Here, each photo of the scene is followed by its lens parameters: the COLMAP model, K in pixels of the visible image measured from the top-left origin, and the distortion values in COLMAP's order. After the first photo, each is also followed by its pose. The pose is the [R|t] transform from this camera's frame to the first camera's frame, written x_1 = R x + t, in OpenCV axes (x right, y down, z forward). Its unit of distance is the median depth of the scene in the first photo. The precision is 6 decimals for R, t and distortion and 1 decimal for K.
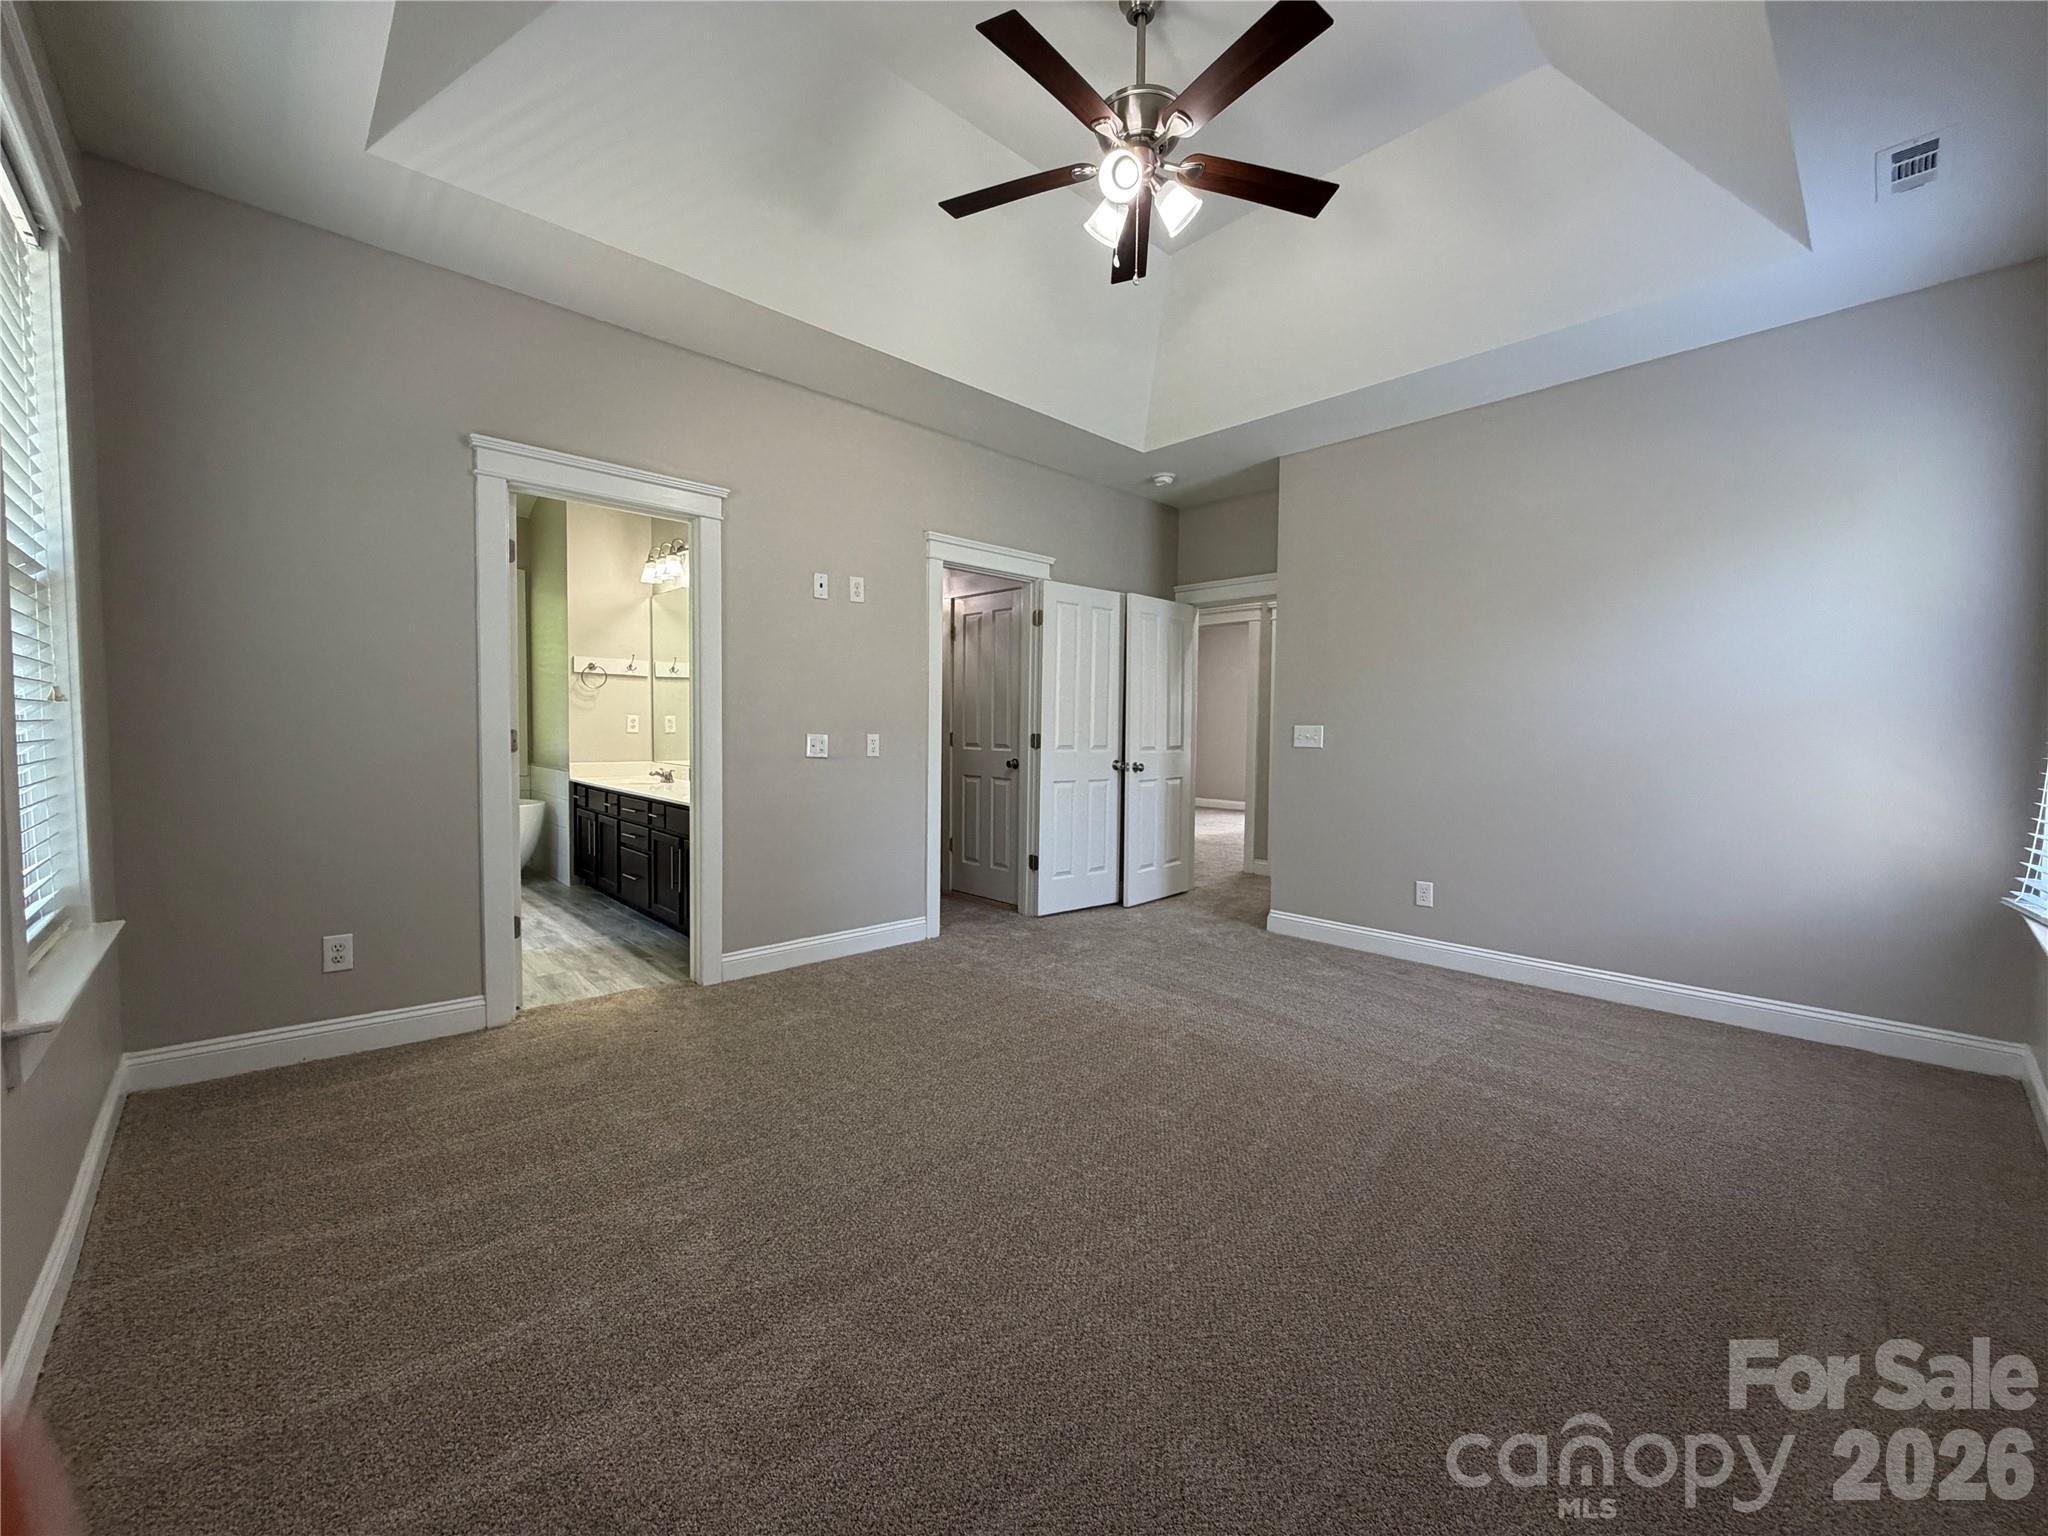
lens RADIAL K [[819.1, 0, 1013.9], [0, 819.1, 767.8], [0, 0, 1]] dist [0.002468, 0.000288]
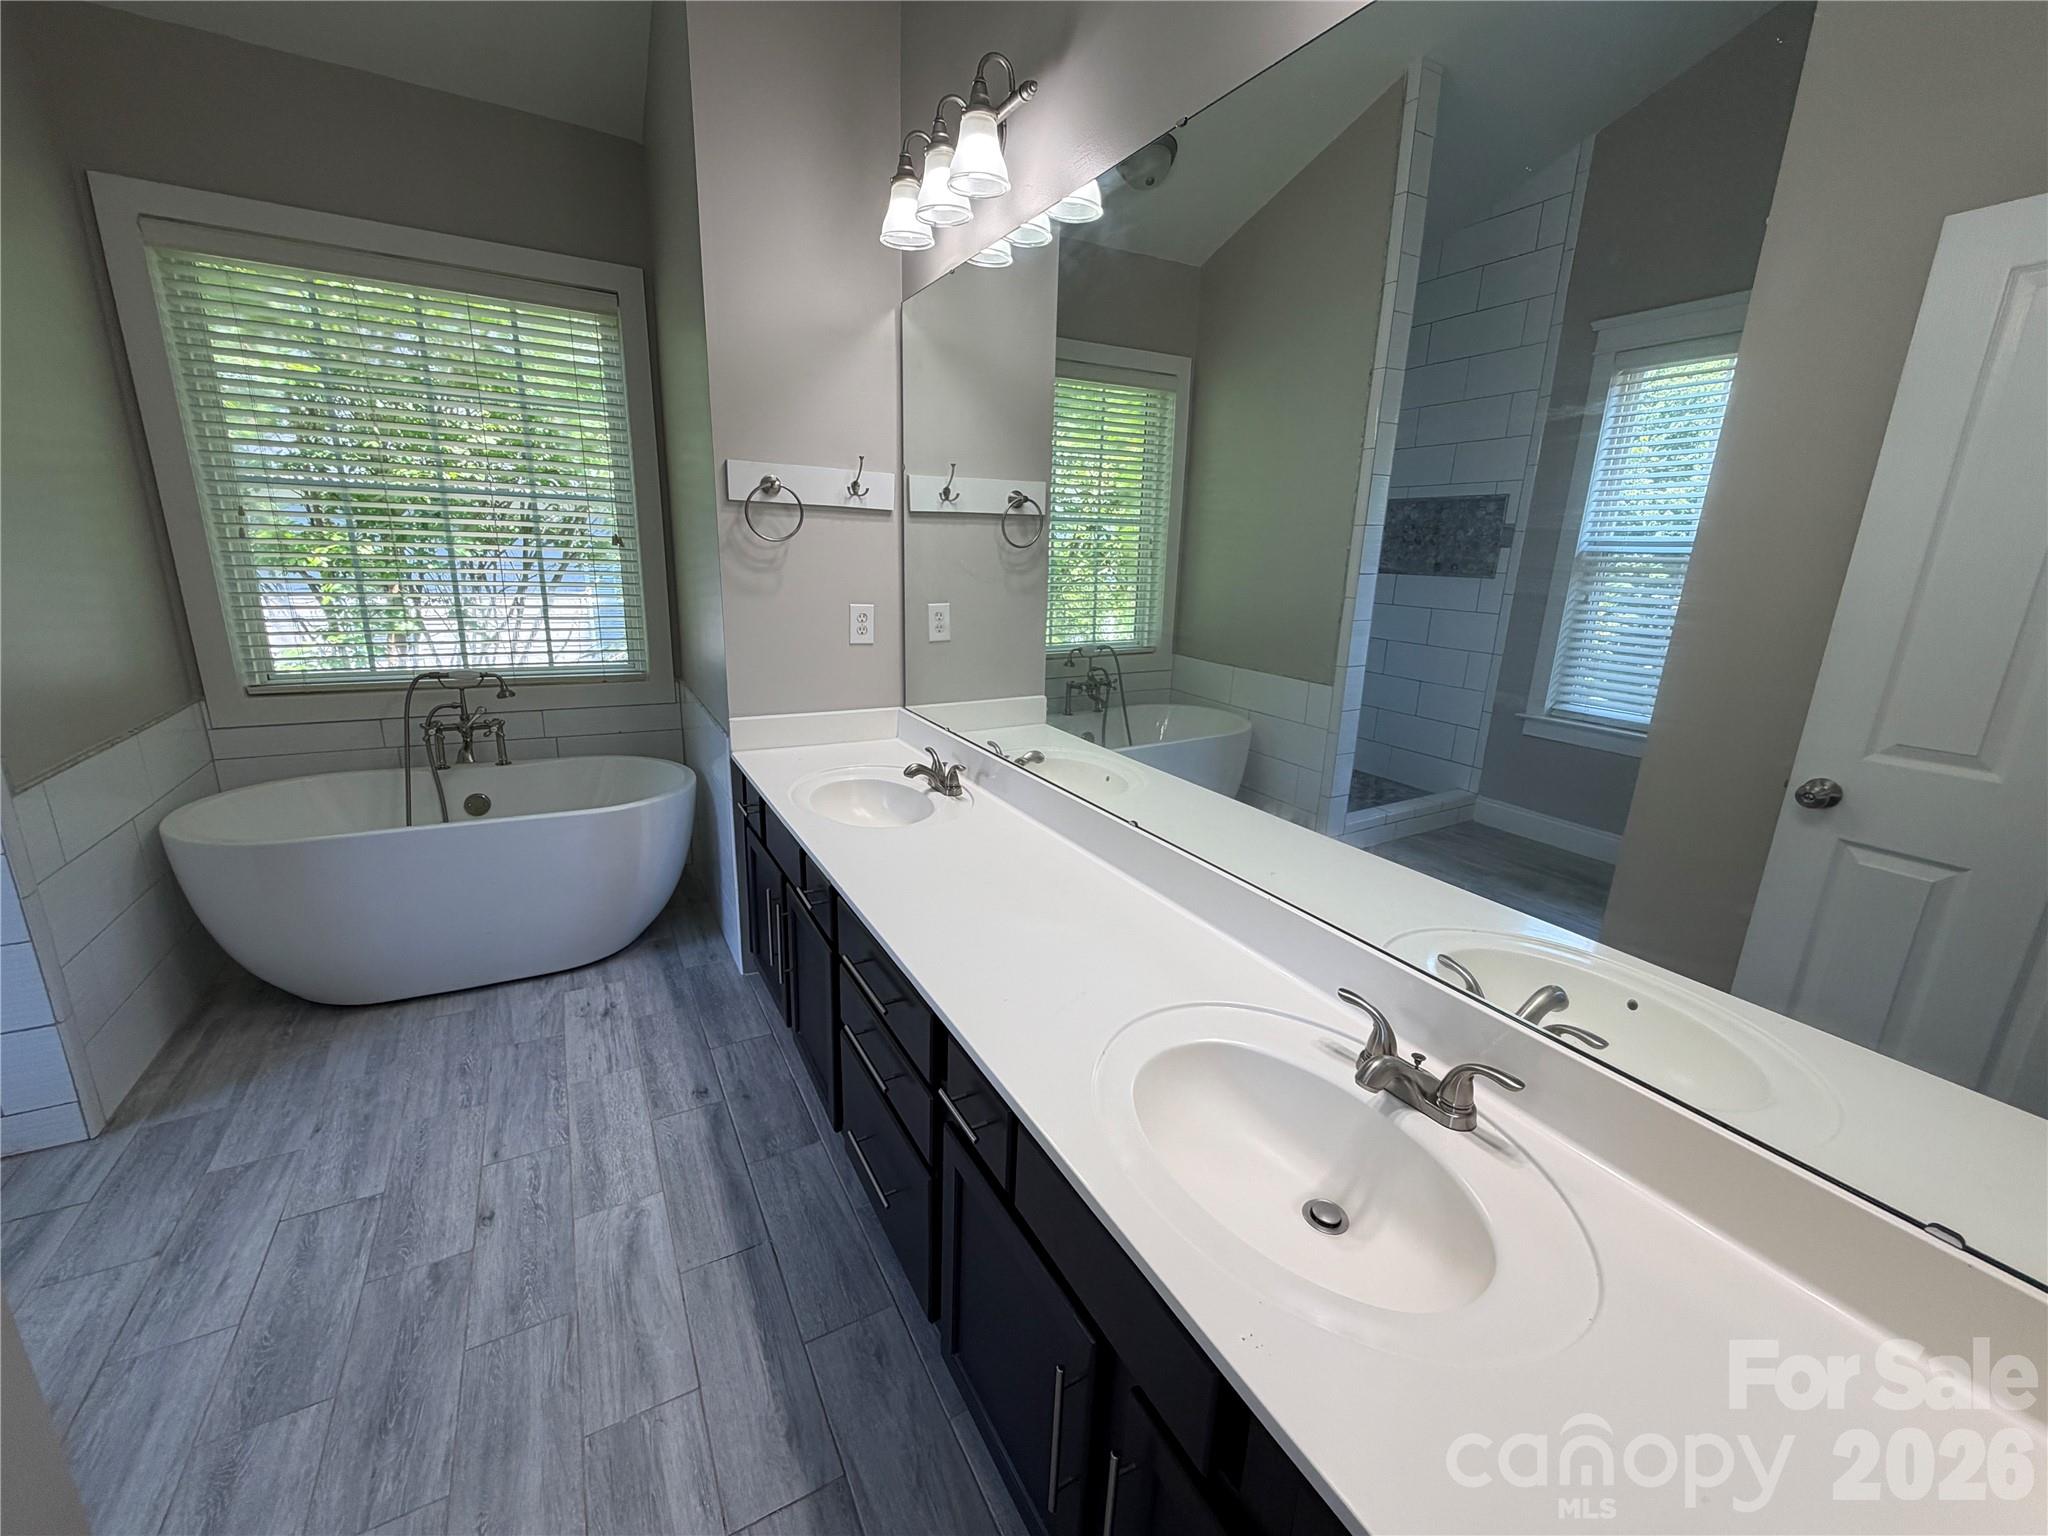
lens RADIAL K [[817.4, 0, 1022.0], [0, 817.4, 770.6], [0, 0, 1]] dist [0.001757, 0.000164]
pose [[0.971888, 0.080706, -0.221180, -0.284088], [-0.031505, 0.975546, 0.217527, -0.076395], [0.233327, -0.204444, 0.950664, 0.600151]]
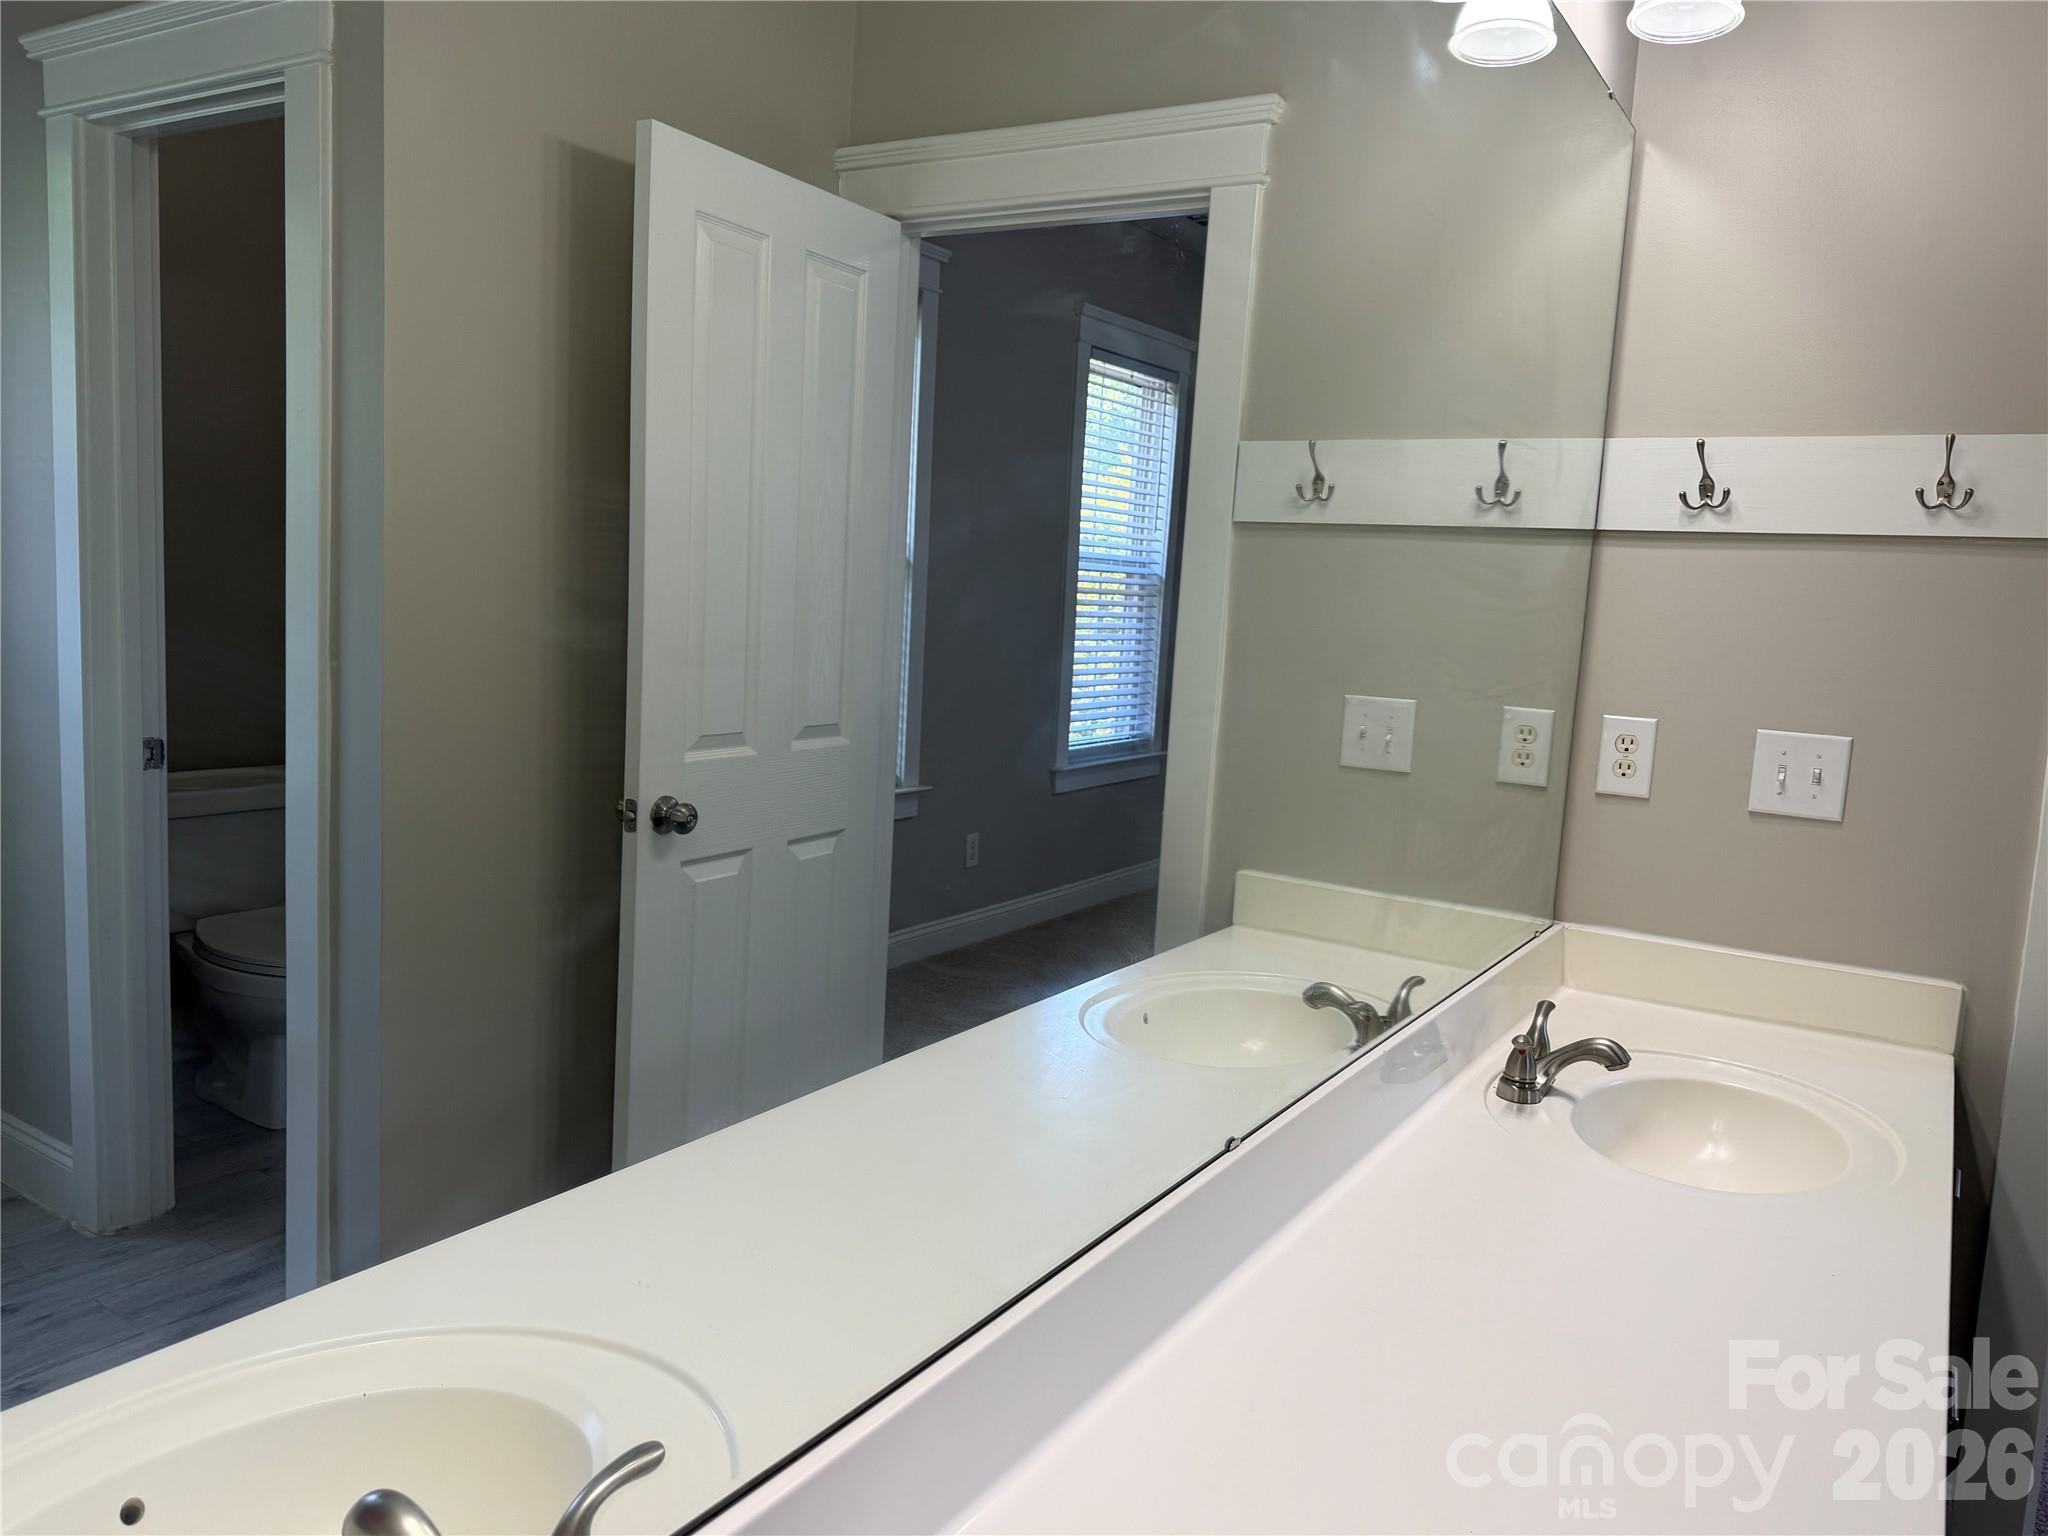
lens RADIAL K [[1502.8, 0, 998.1], [0, 1502.8, 771.7], [0, 0, 1]] dist [0.069688, -0.065903]
pose [[-0.252182, -0.135149, 0.958196, -0.512128], [0.000019, 0.990198, 0.139667, -0.086121], [-0.967680, 0.035240, -0.249707, 0.967288]]
